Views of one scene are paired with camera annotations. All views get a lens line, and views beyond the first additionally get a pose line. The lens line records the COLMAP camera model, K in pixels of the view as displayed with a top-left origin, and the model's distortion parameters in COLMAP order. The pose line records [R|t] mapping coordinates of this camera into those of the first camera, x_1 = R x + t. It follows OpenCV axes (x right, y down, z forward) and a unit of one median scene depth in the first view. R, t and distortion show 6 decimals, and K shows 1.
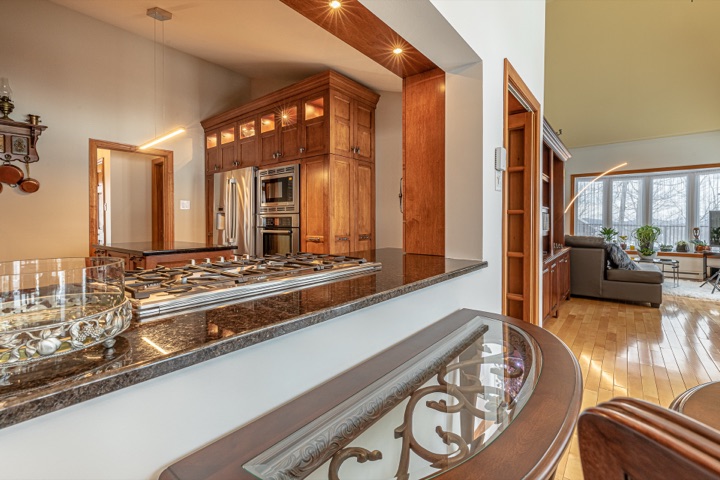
lens RADIAL K [[324.6, 0, 360.7], [0, 324.6, 225.5], [0, 0, 1]] dist [0.003027, 0.000396]
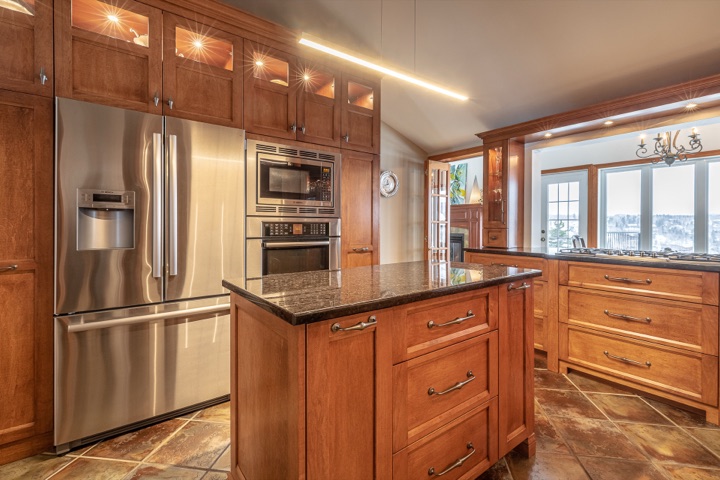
lens RADIAL K [[324.6, 0, 360.7], [0, 324.6, 225.5], [0, 0, 1]] dist [0.003027, 0.000396]
pose [[0.246657, 0.002953, 0.969098, -0.885113], [0.014540, 0.999872, -0.006747, -0.012652], [-0.968994, 0.015755, 0.246583, 0.727971]]
